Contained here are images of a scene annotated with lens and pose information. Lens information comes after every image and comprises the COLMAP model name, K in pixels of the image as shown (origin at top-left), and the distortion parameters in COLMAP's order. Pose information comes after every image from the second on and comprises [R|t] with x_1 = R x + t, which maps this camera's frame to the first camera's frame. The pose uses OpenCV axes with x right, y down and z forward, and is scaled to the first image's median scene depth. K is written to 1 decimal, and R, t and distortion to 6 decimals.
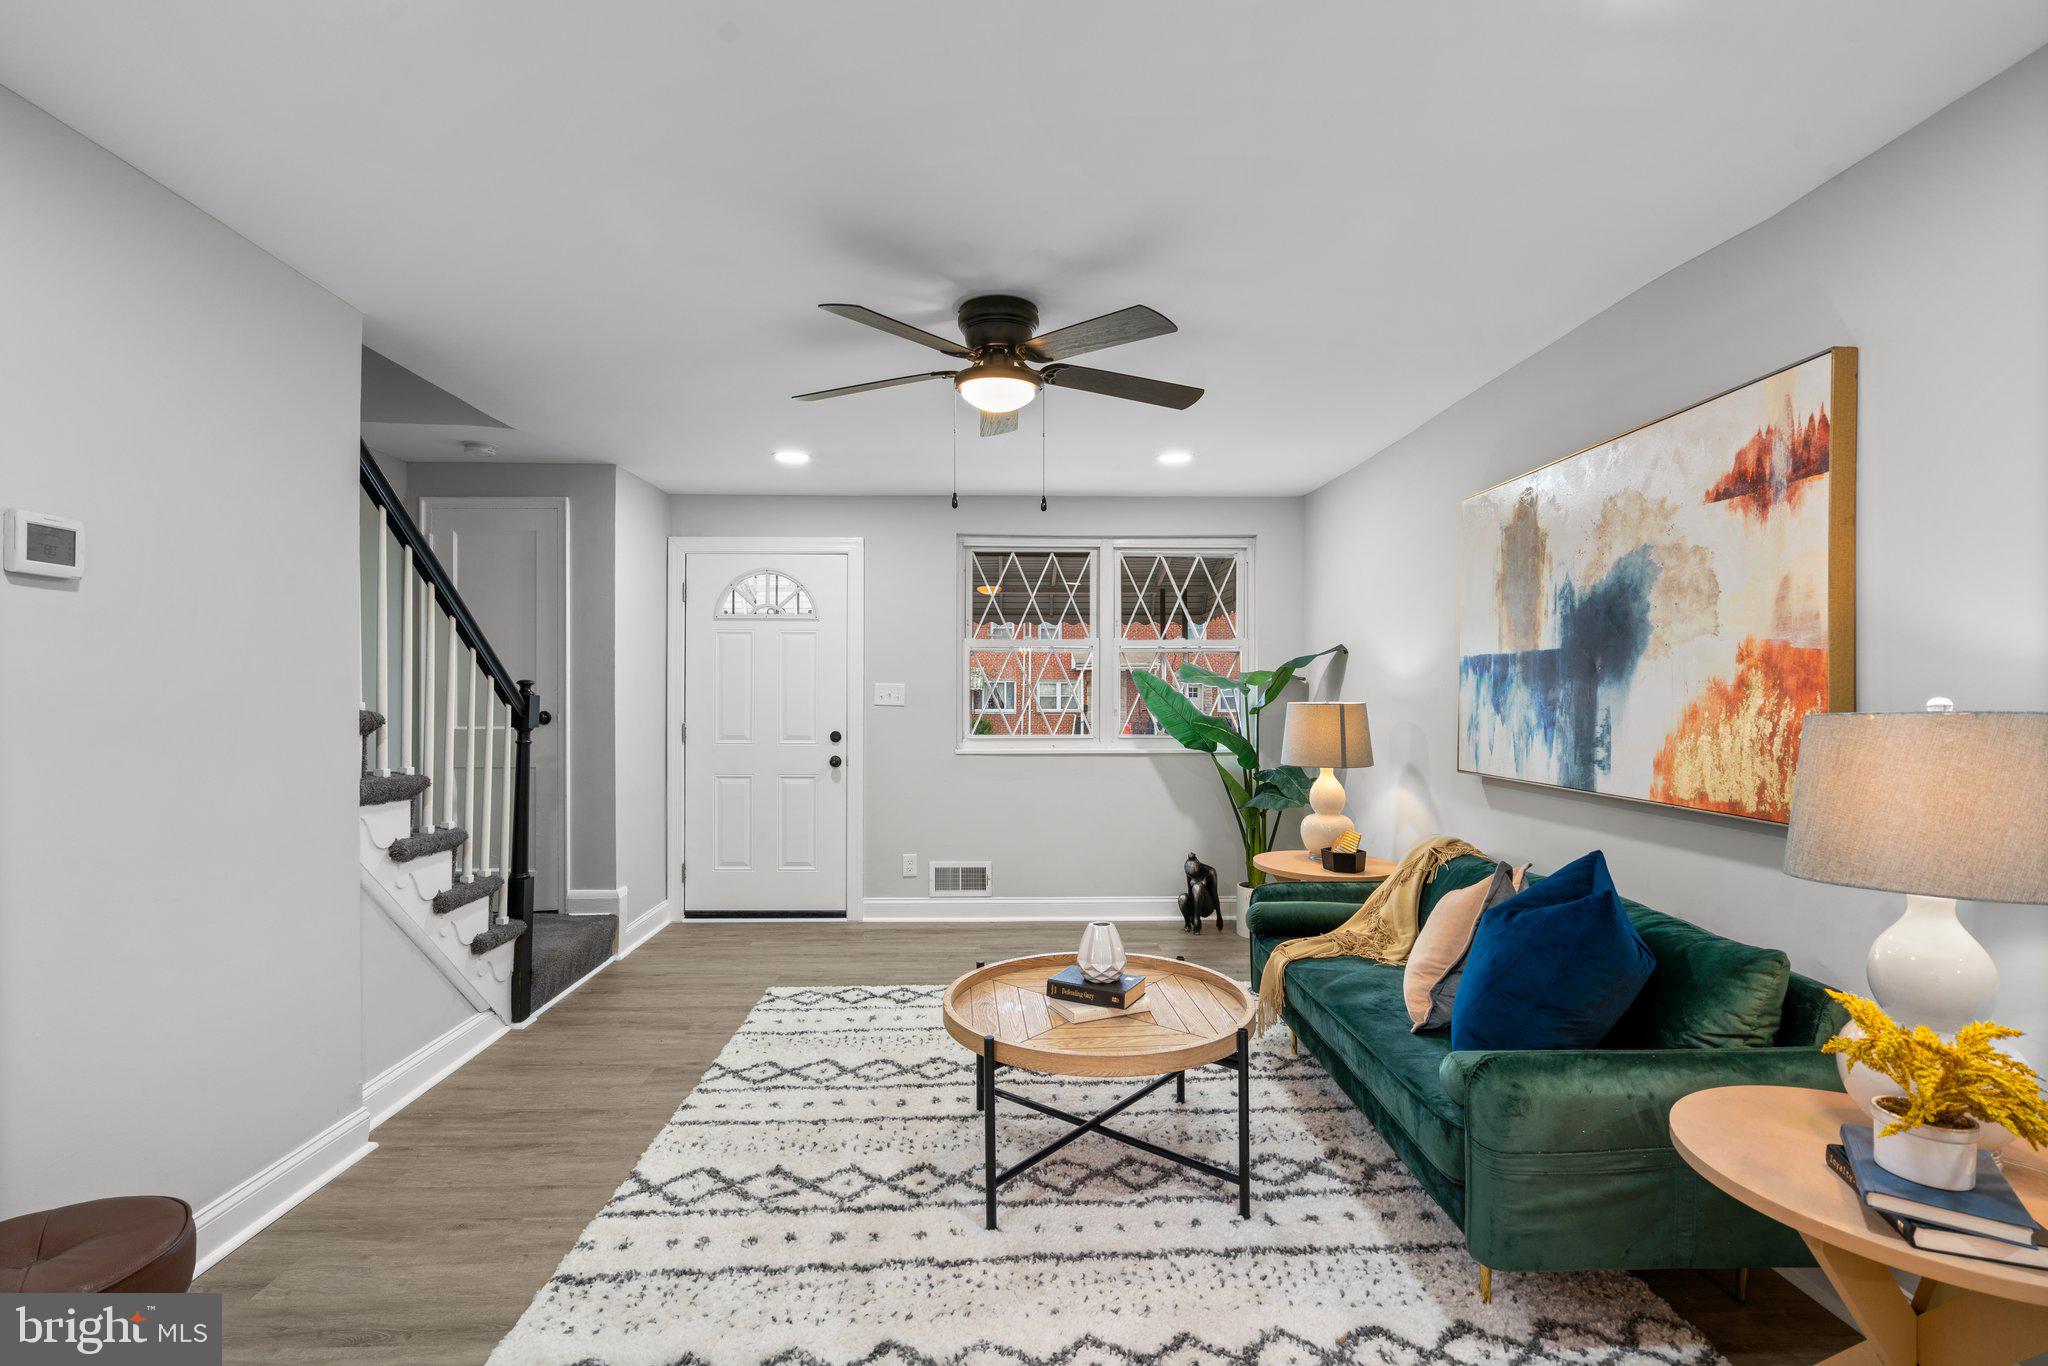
lens RADIAL K [[920.1, 0, 1018.9], [0, 920.1, 698.9], [0, 0, 1]] dist [-0.017828, 0.012221]
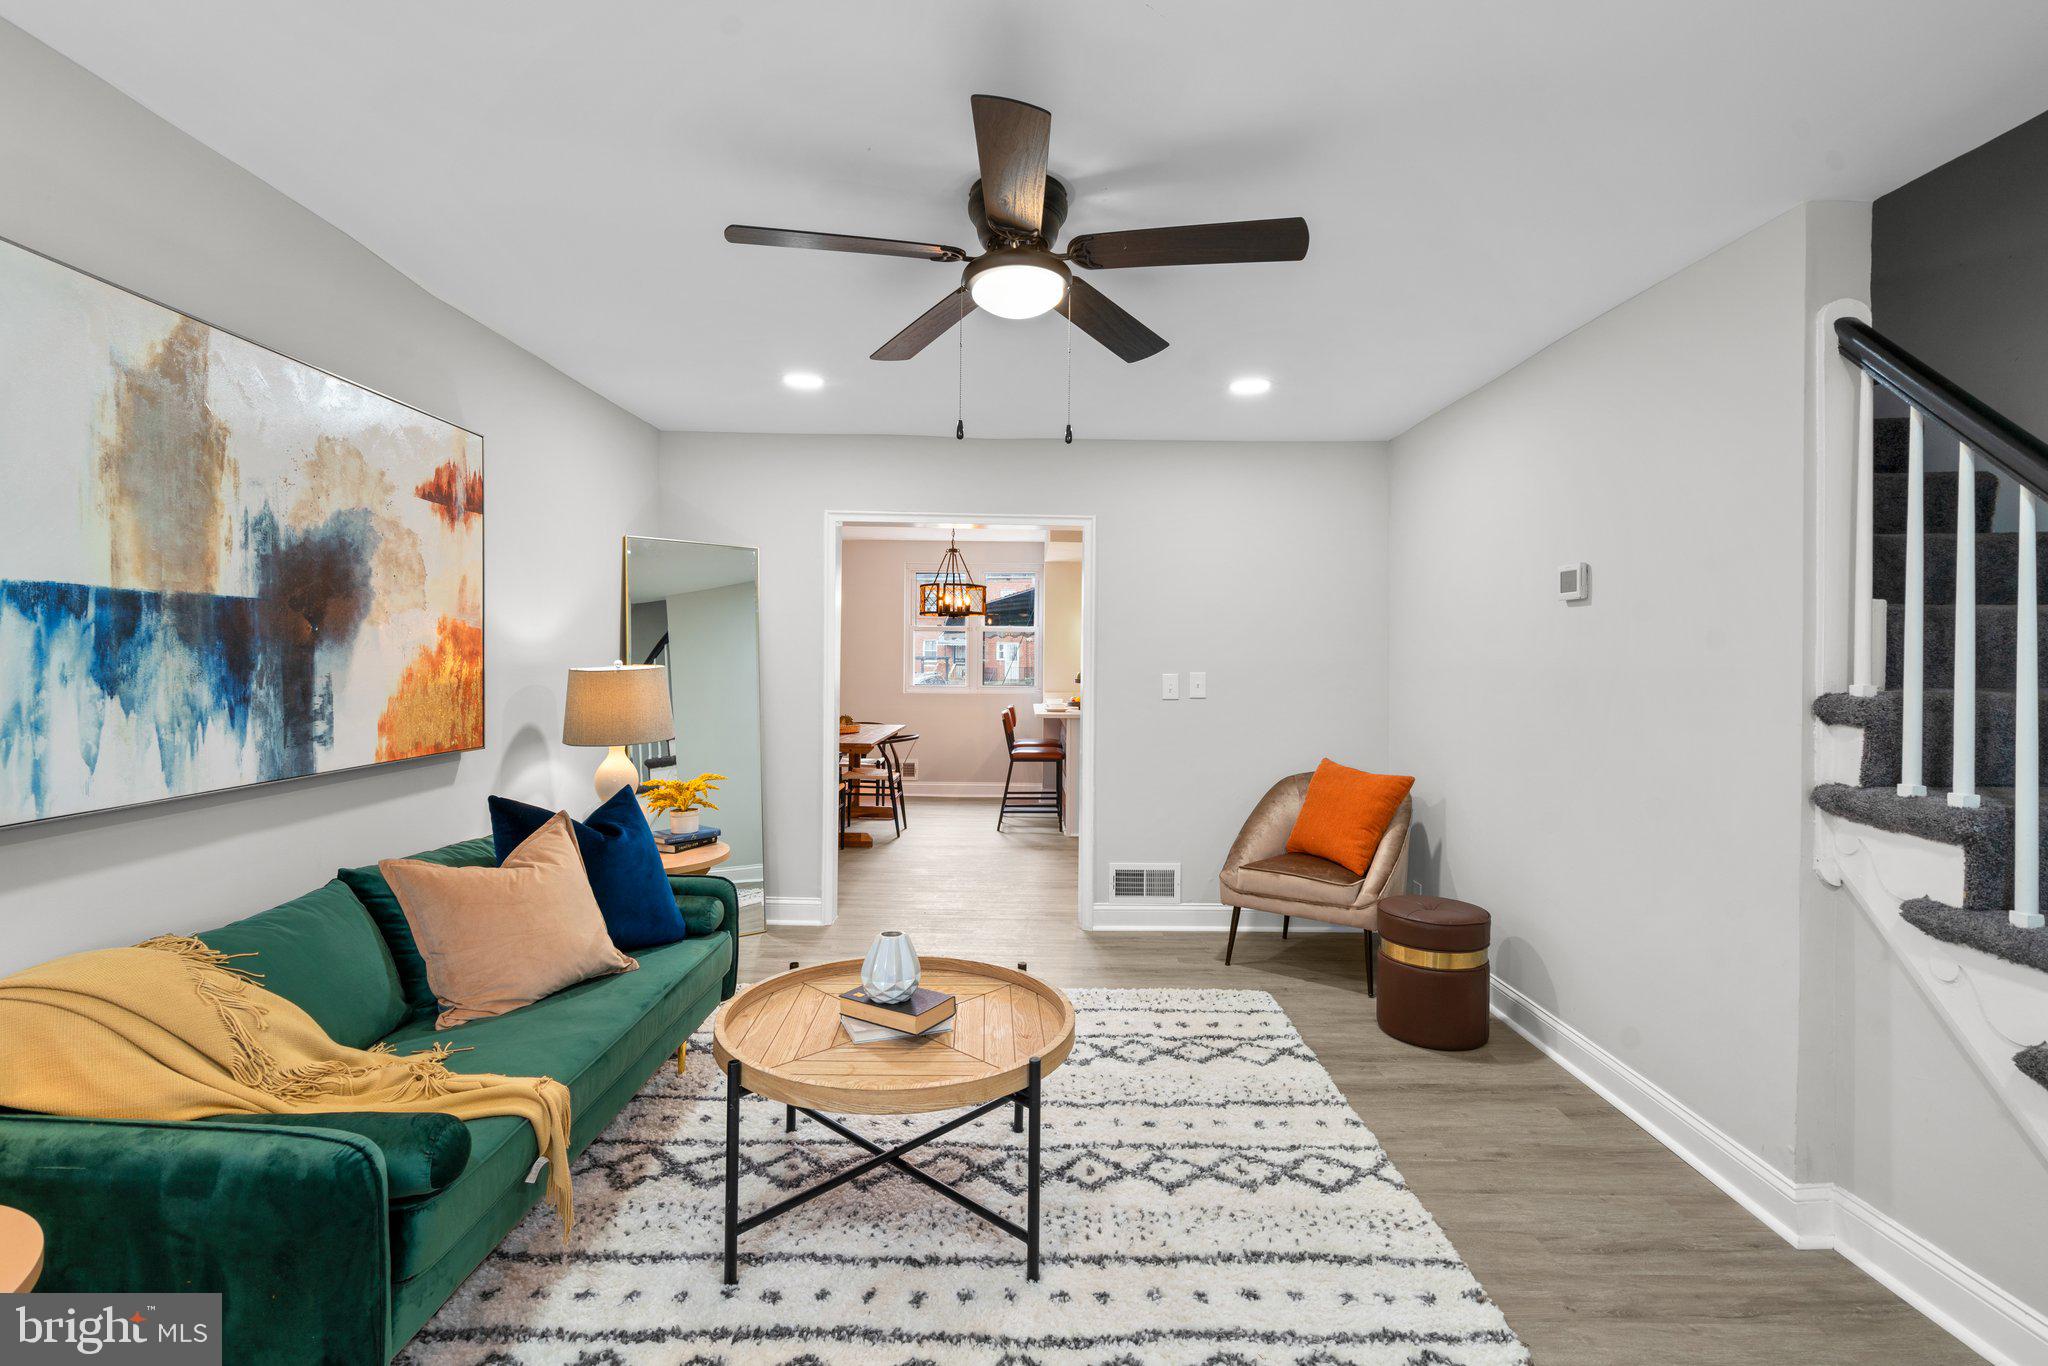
lens RADIAL K [[933.7, 0, 1021.4], [0, 933.7, 664.7], [0, 0, 1]] dist [-0.002548, 0.001164]
pose [[-0.999367, -0.009084, 0.034388, -0.053980], [-0.008596, 0.999861, 0.014303, -0.016844], [-0.034513, 0.013998, -0.999306, 1.705896]]
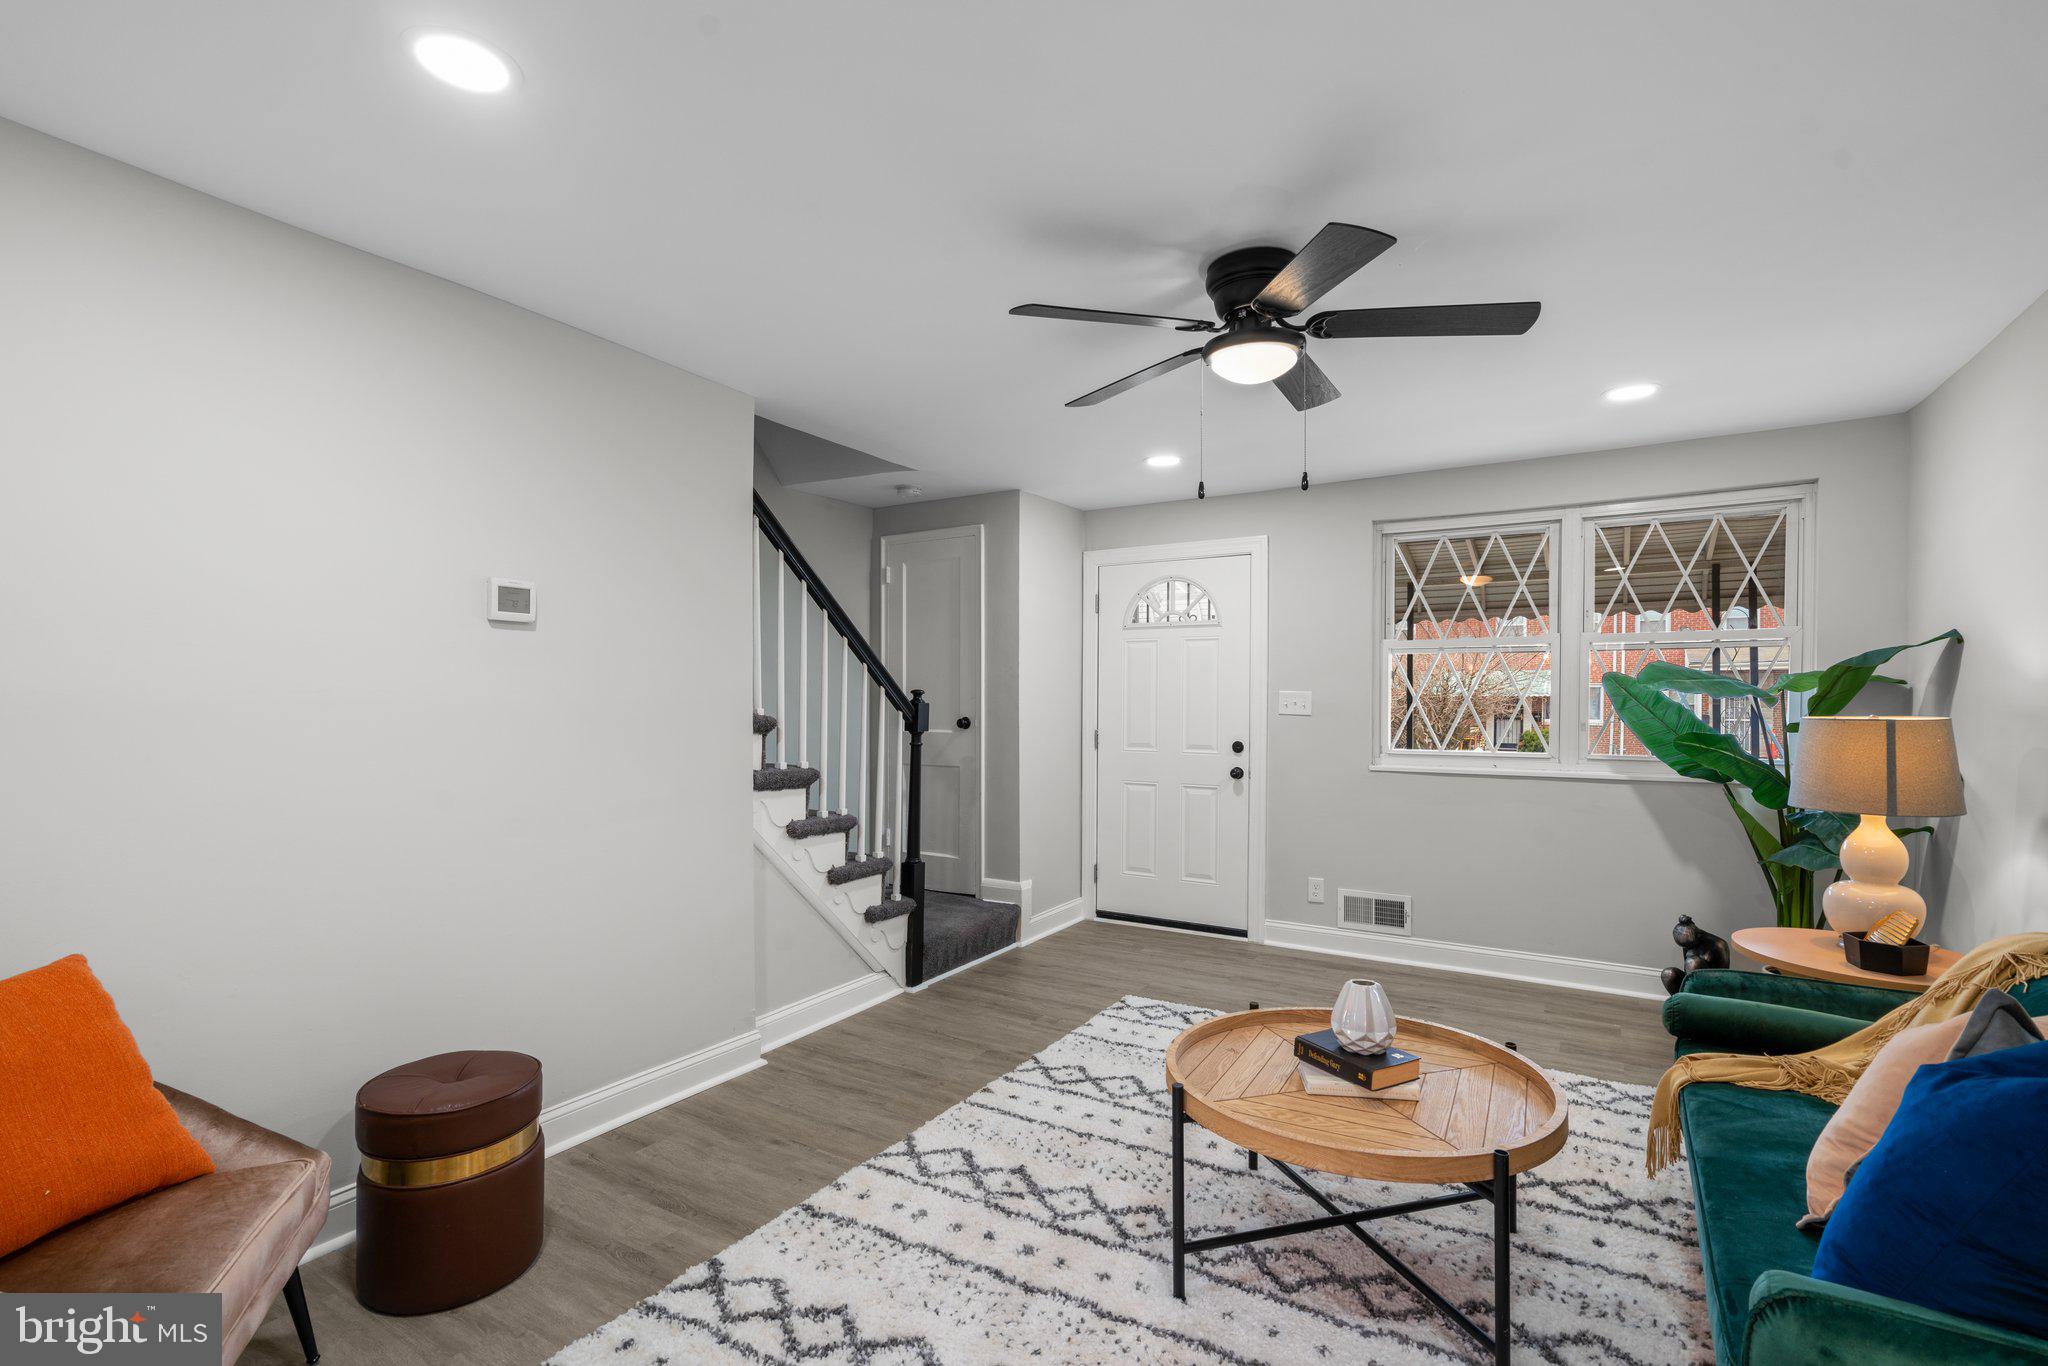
lens RADIAL K [[936.0, 0, 1018.5], [0, 936.0, 715.2], [0, 0, 1]] dist [-0.011056, 0.007438]
pose [[0.834555, 0.010212, -0.550829, 0.266956], [-0.004925, 0.999927, 0.011076, -0.002789], [0.550902, -0.006530, 0.834544, 0.118771]]
